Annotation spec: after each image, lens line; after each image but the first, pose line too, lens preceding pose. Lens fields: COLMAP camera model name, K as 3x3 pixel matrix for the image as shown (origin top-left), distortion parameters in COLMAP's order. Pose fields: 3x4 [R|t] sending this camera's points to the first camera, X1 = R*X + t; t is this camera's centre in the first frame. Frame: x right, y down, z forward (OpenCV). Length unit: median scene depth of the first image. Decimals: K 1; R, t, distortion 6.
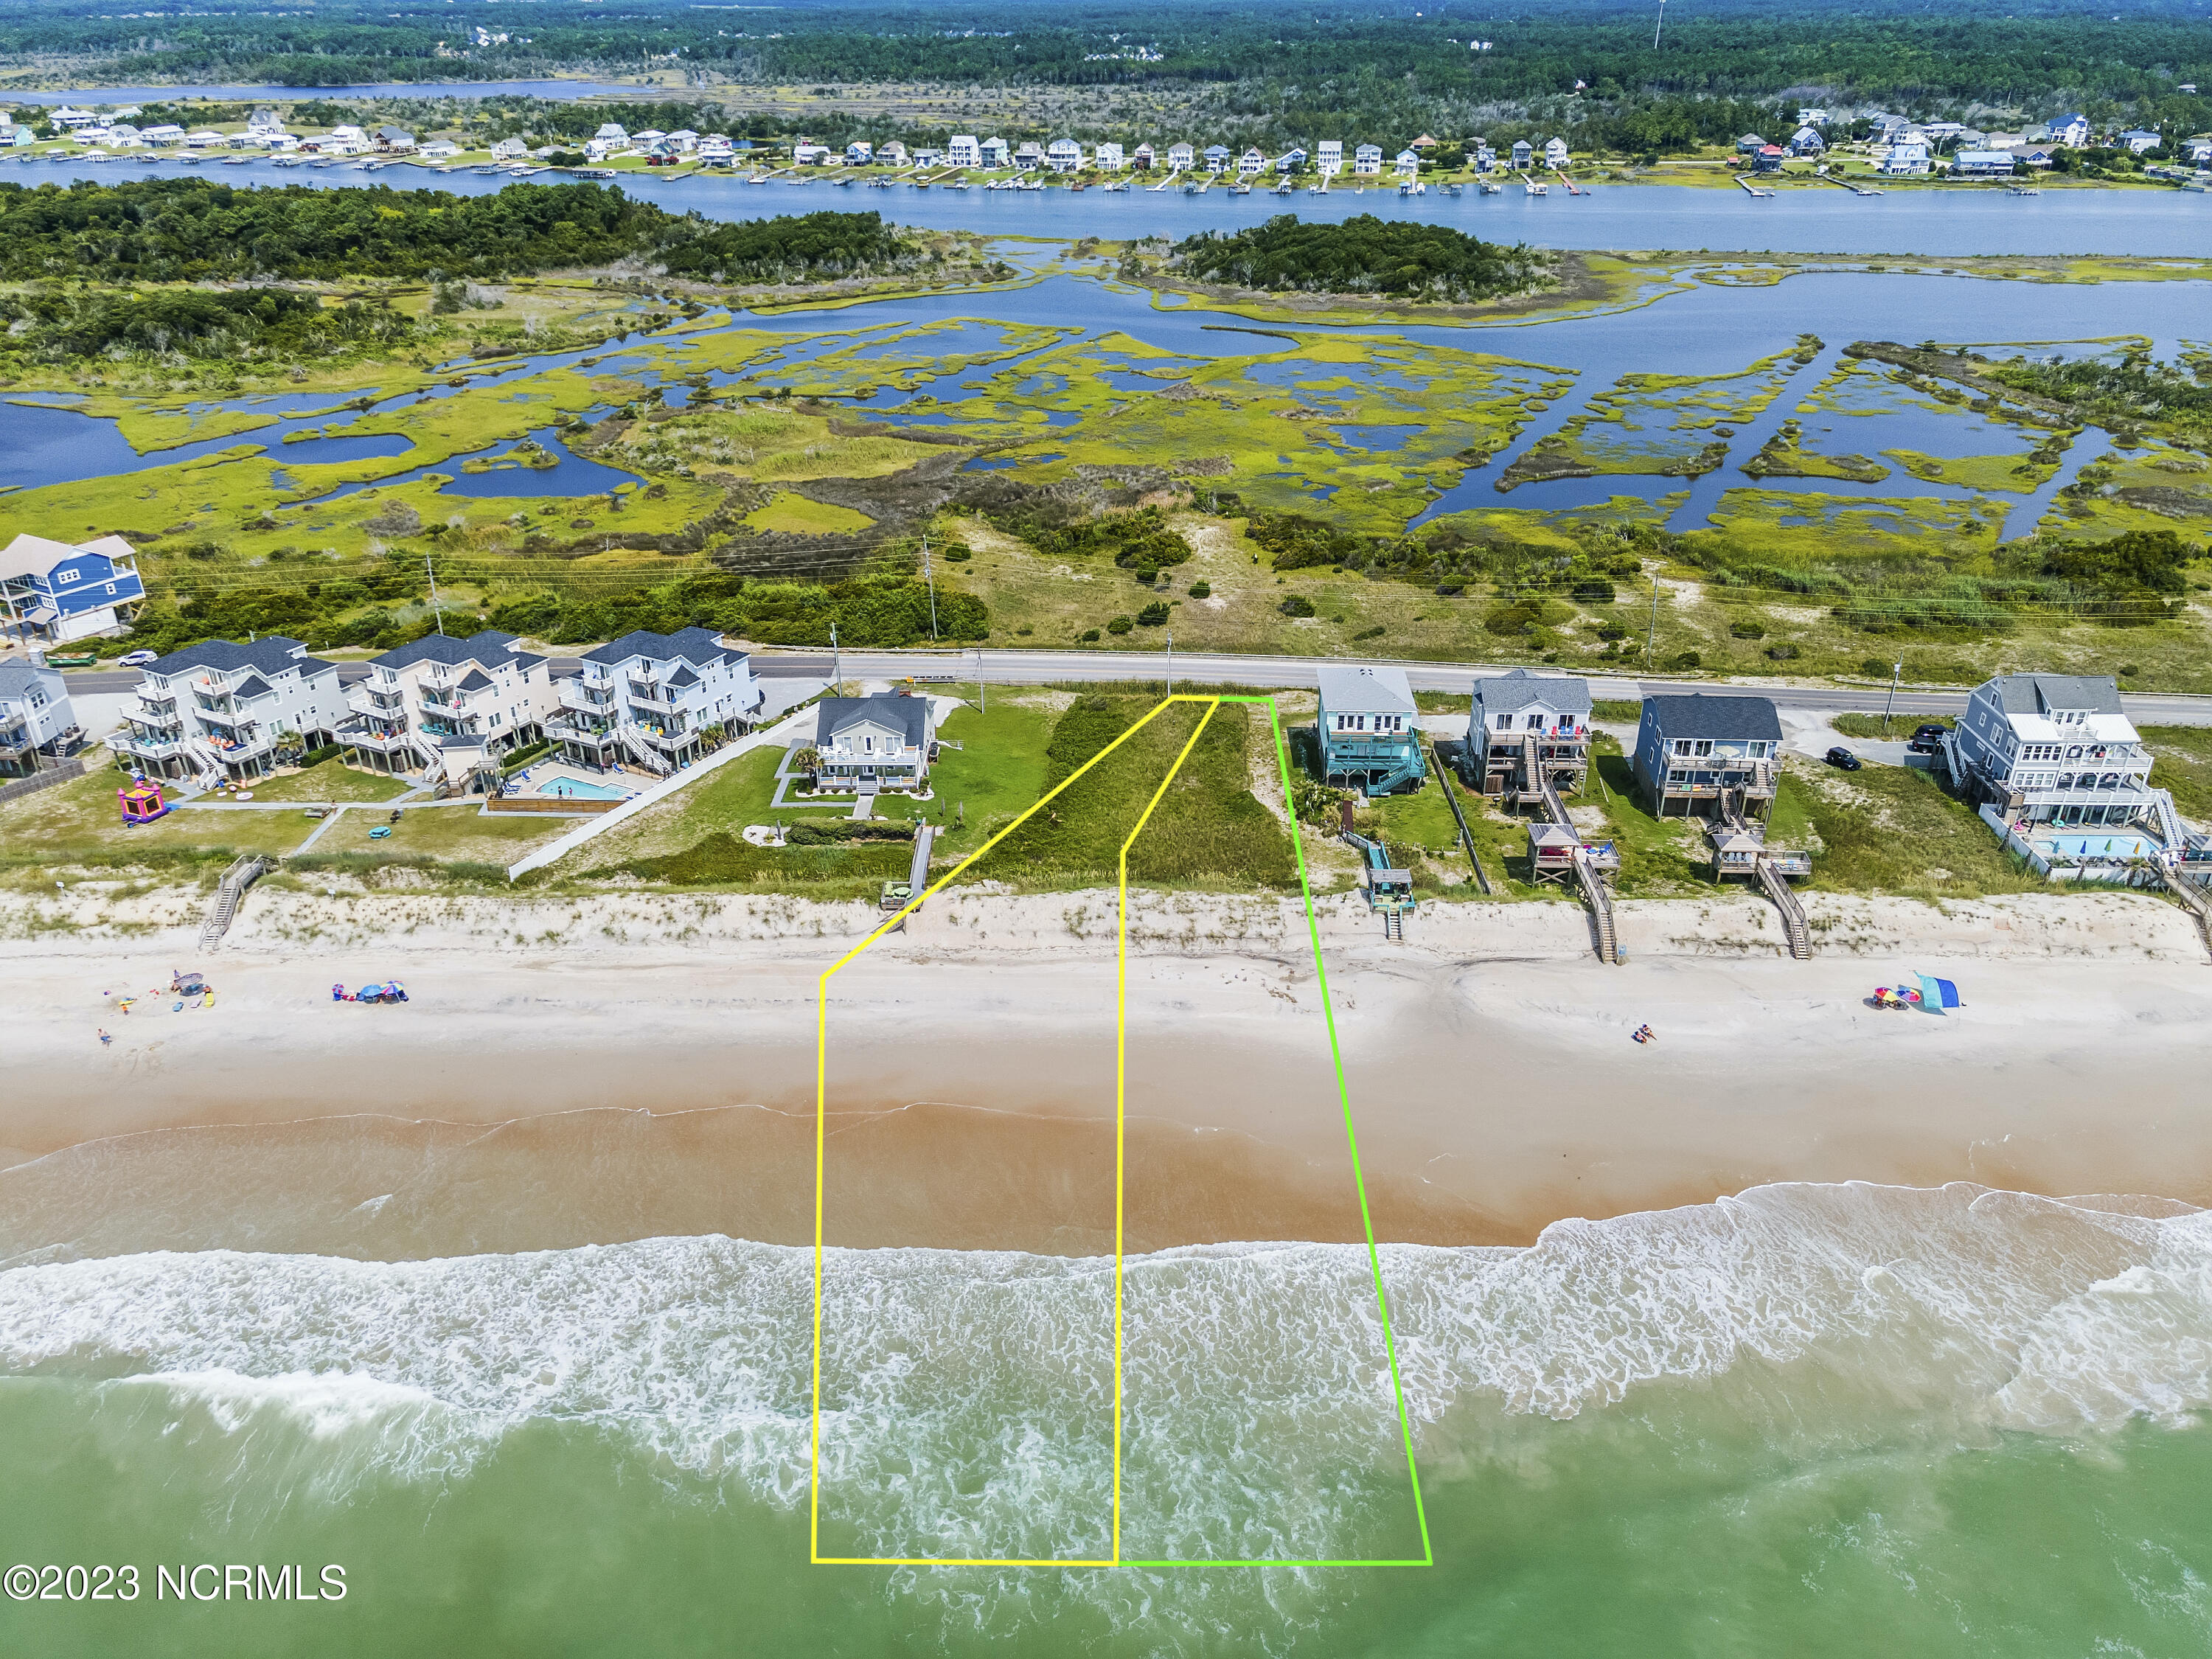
lens RADIAL K [[1605.4, 0, 1116.3], [0, 1605.4, 830.8], [0, 0, 1]] dist [0.011348, 0.069861]
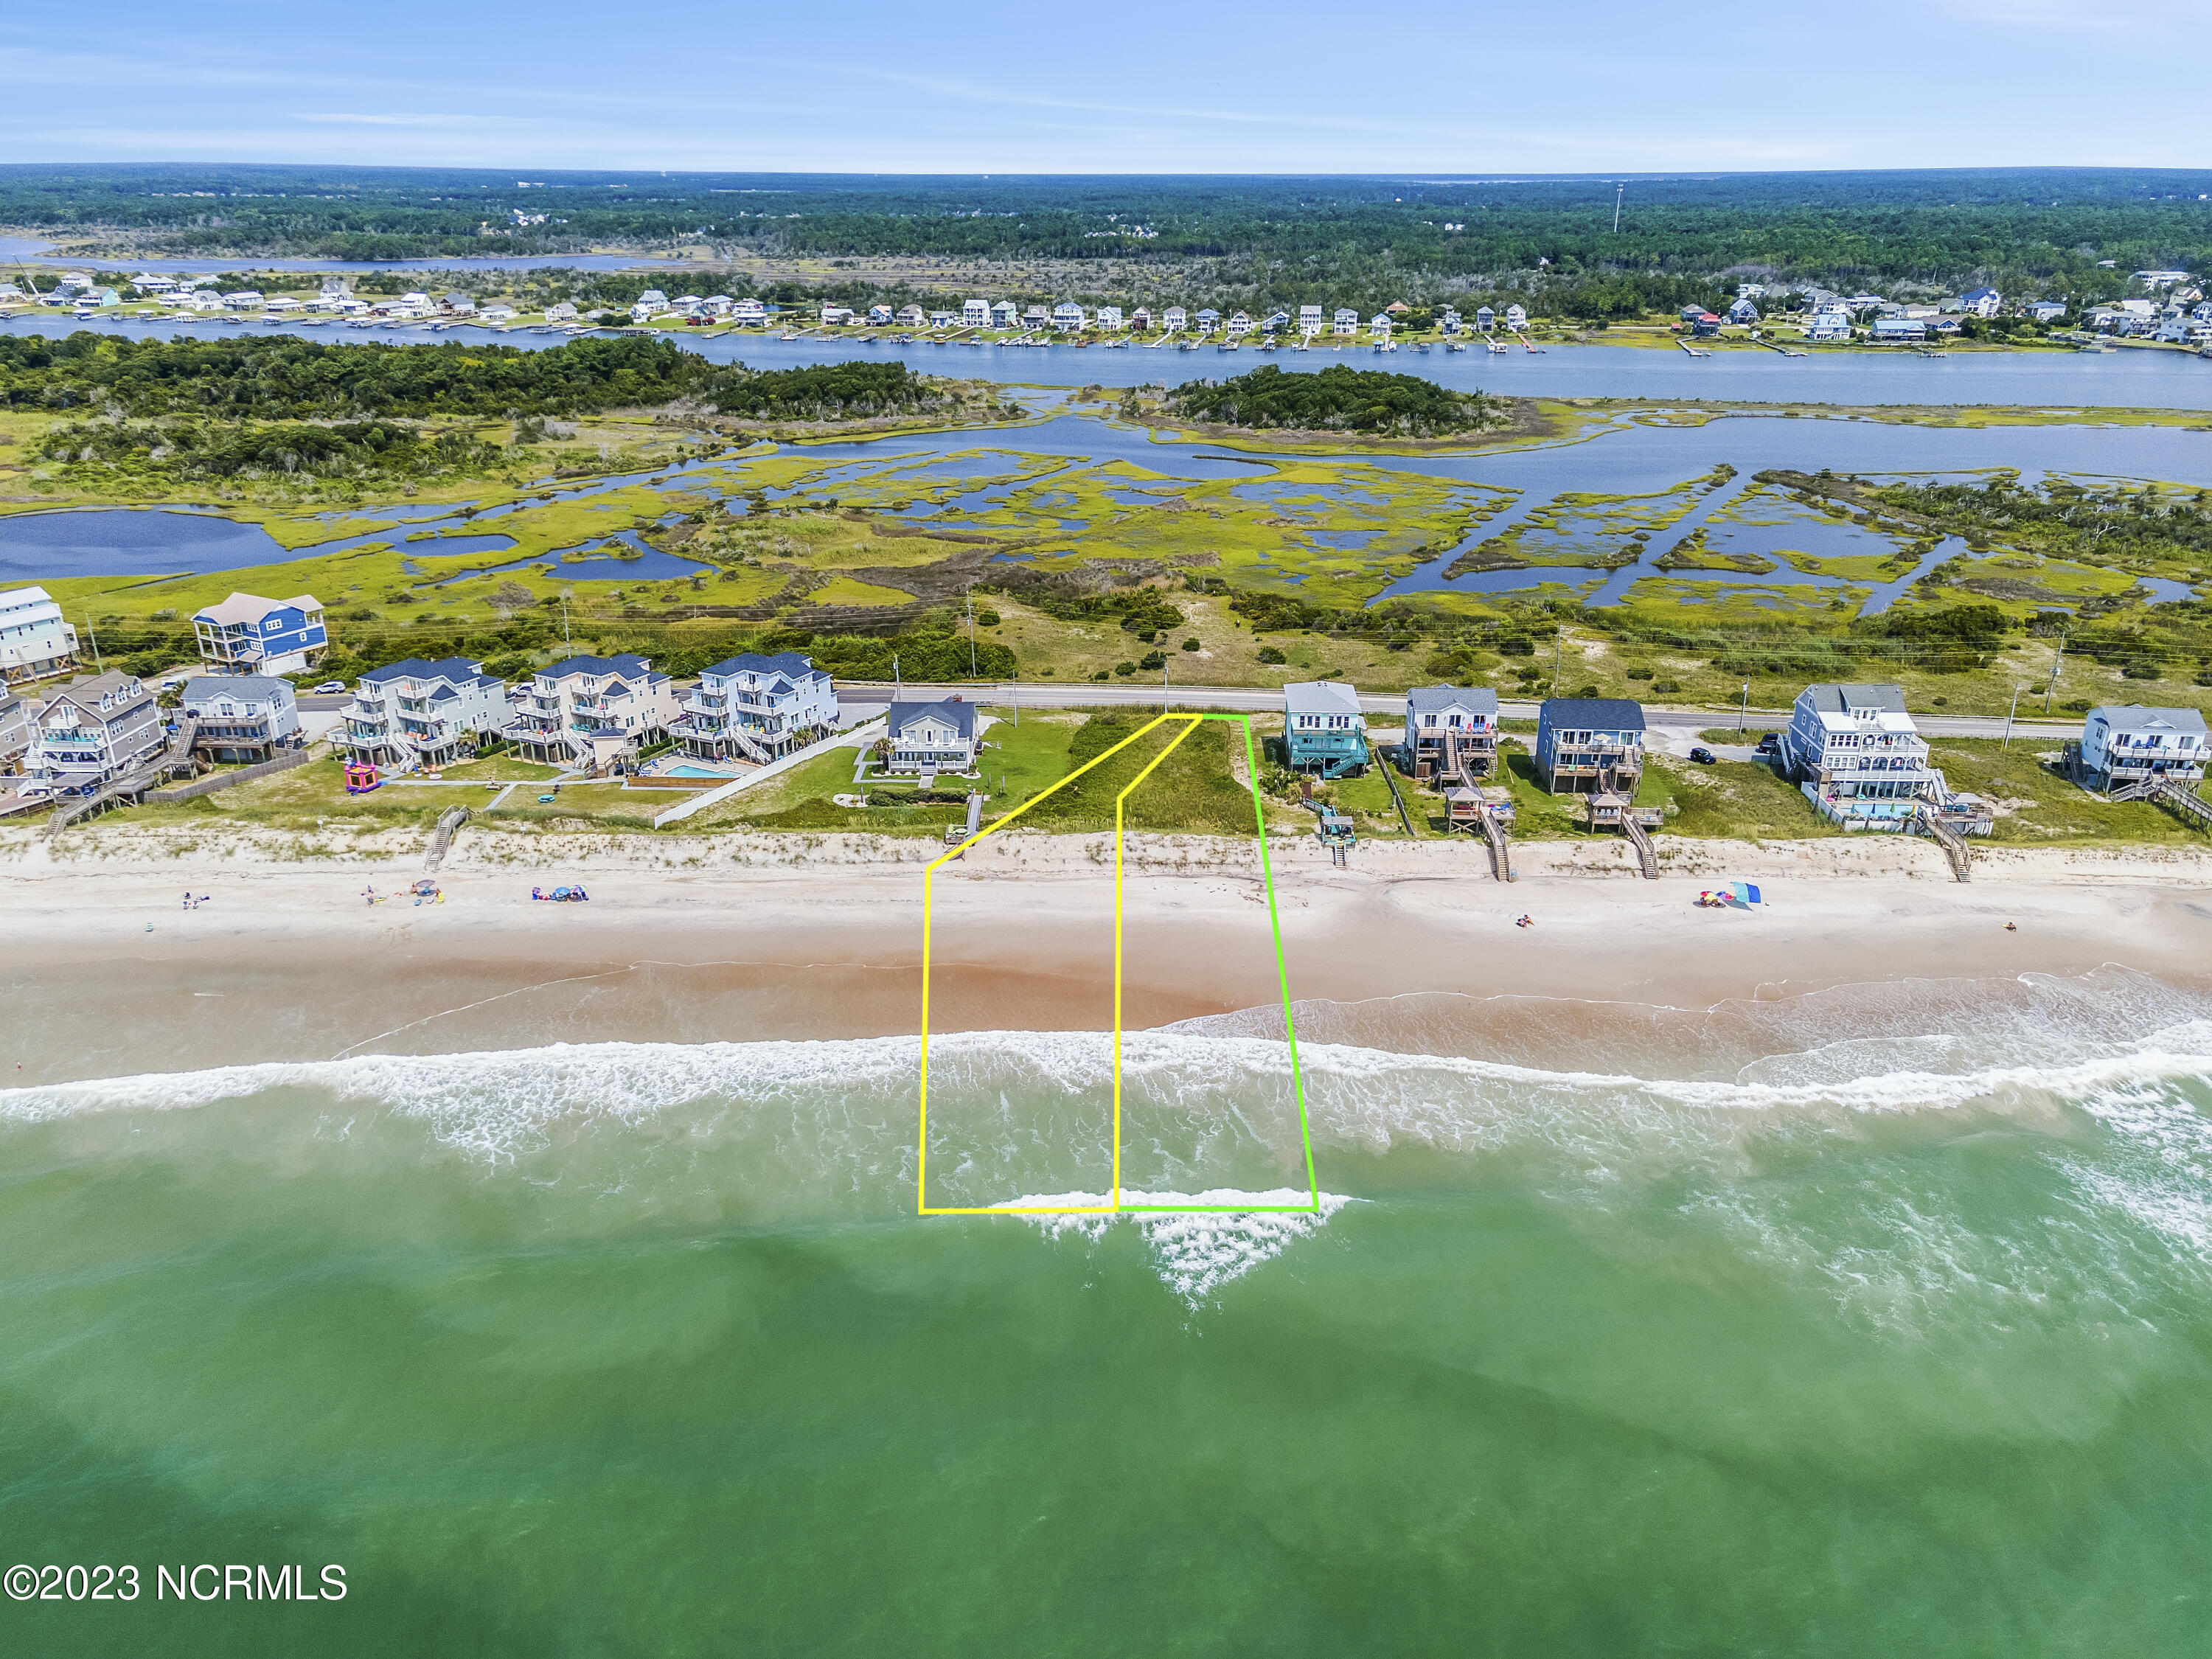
lens RADIAL K [[1603.1, 0, 1116.2], [0, 1603.1, 823.4], [0, 0, 1]] dist [0.032377, 0.000917]
pose [[0.999990, 0.003097, 0.003316, -0.007688], [-0.002760, 0.995260, -0.097207, 0.096684], [-0.003602, 0.097197, 0.995259, -0.179003]]
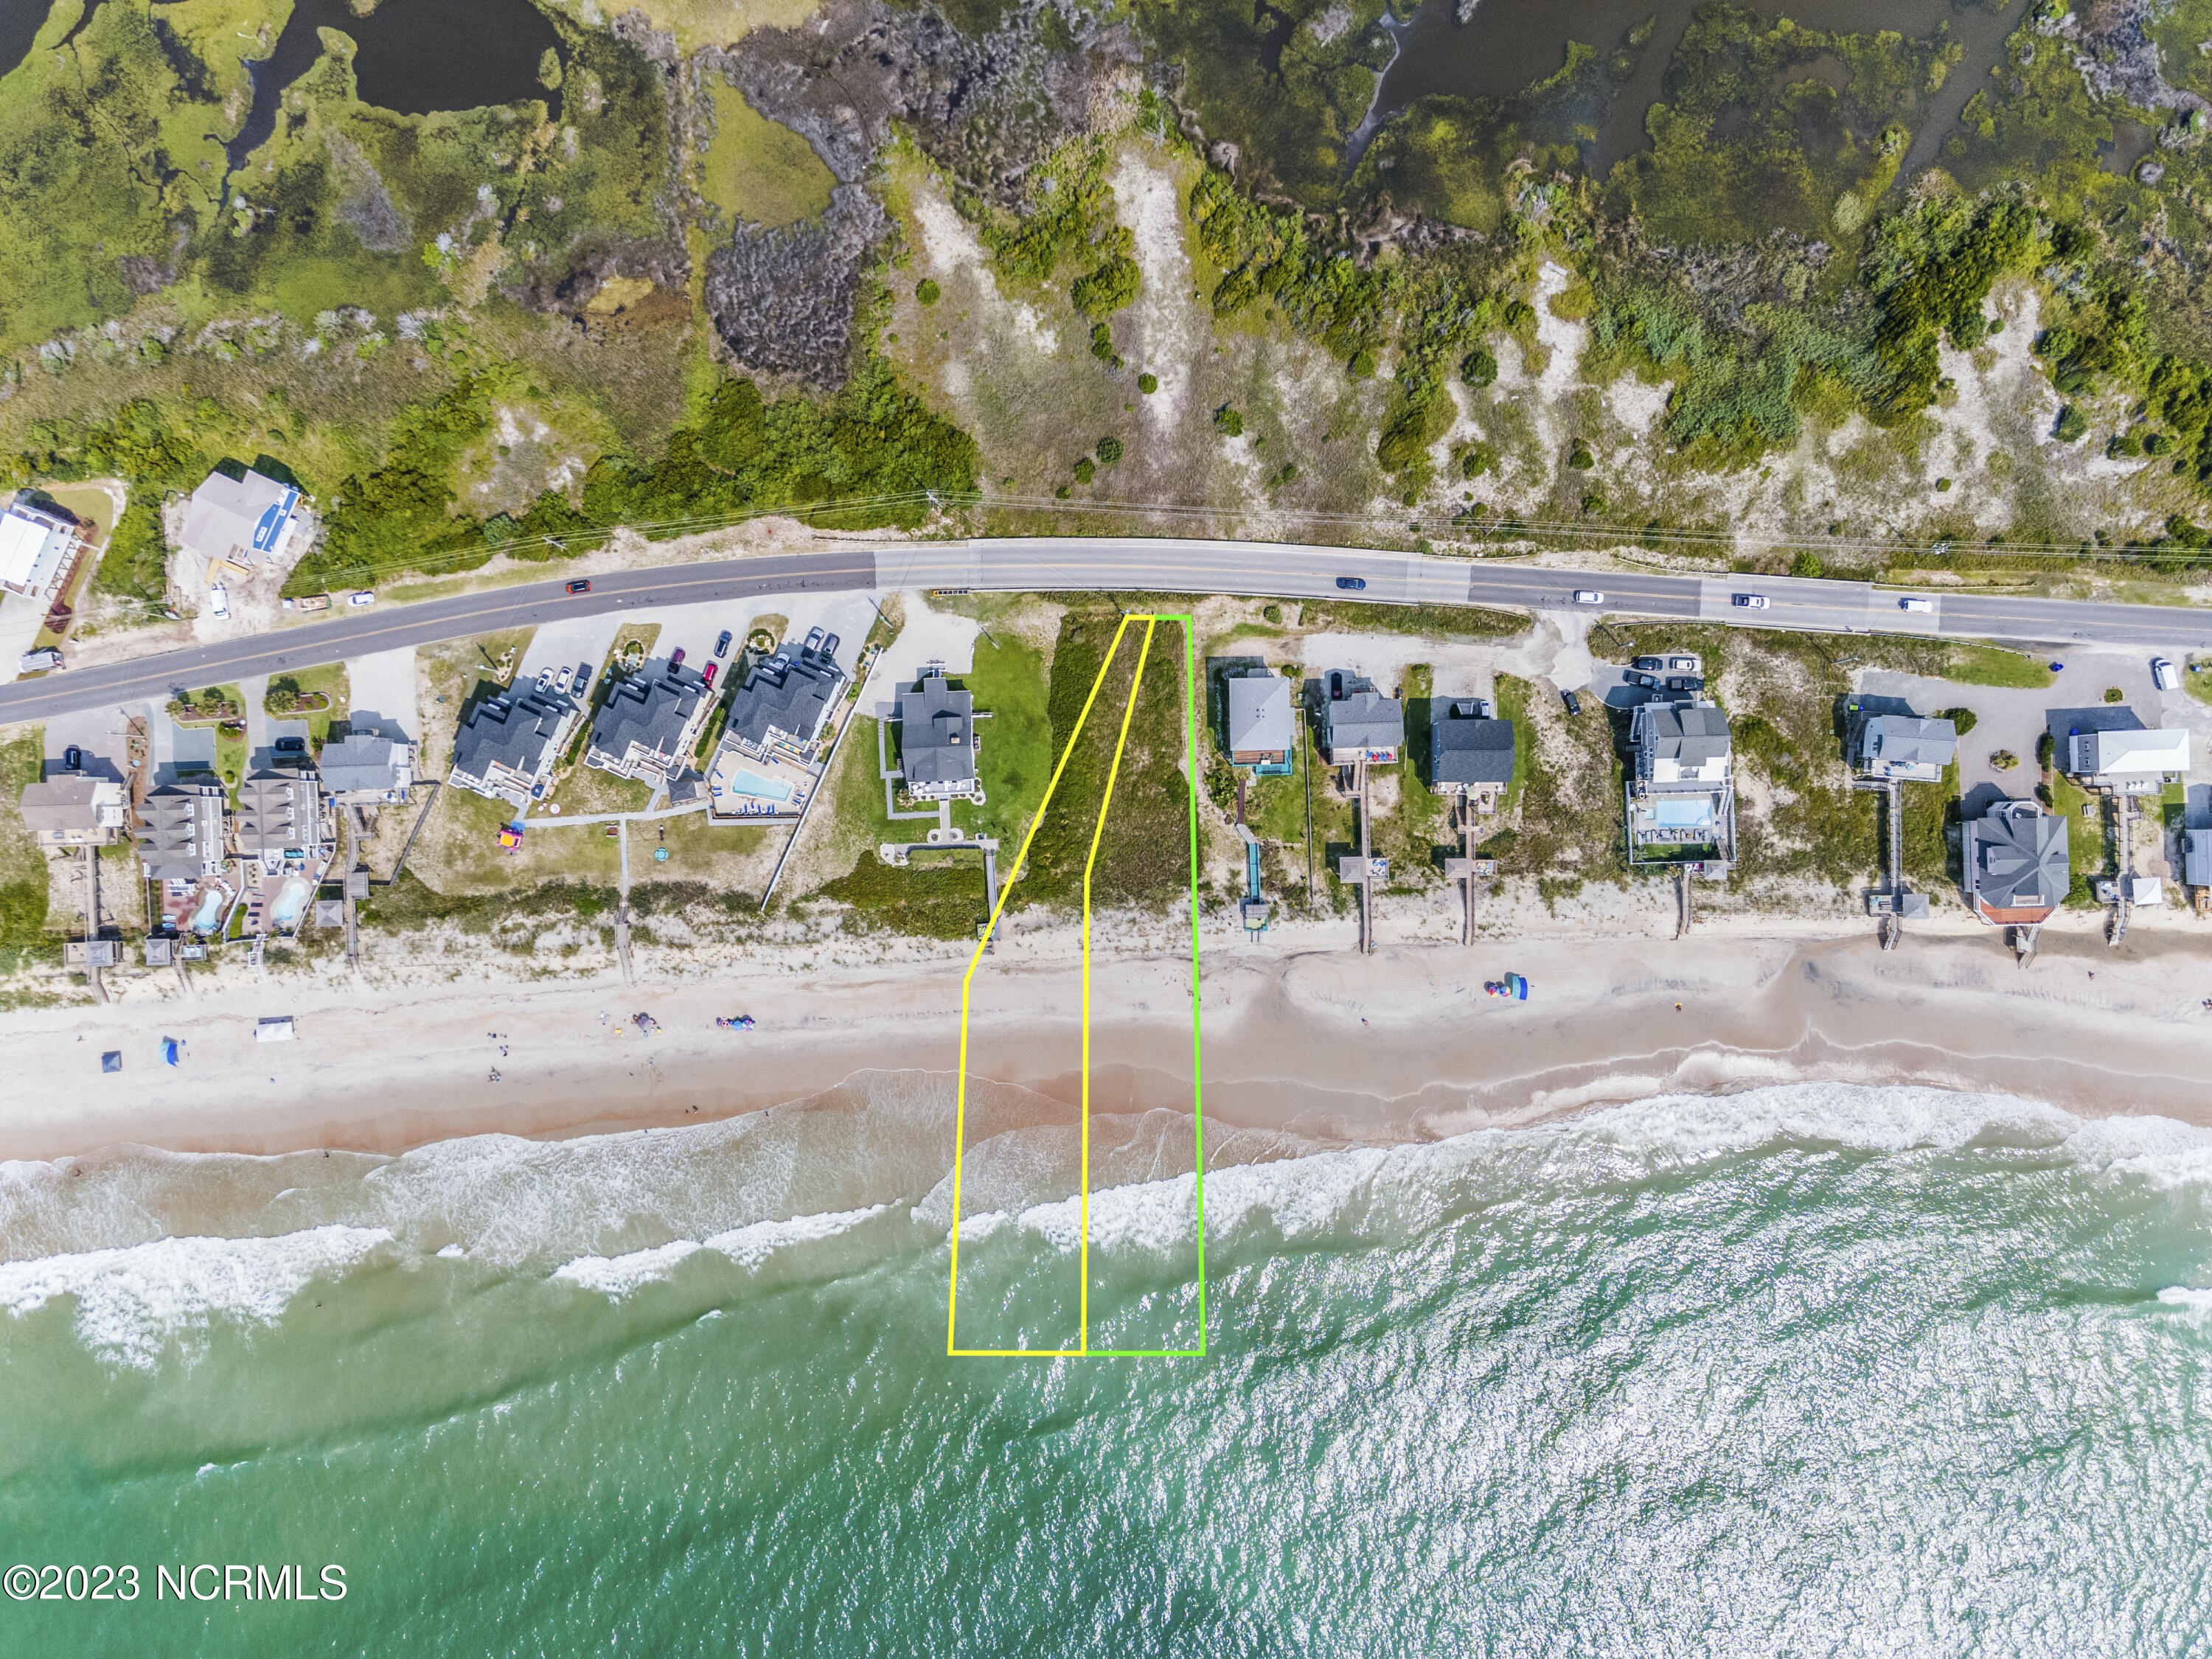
lens RADIAL K [[1627.9, 0, 1125.1], [0, 1627.9, 839.3], [0, 0, 1]] dist [0.022882, 0.047185]
pose [[0.998559, -0.053412, -0.005222, 0.022754], [0.028885, 0.452908, 0.891089, -1.016285], [-0.045230, -0.889956, 0.453799, 0.152015]]
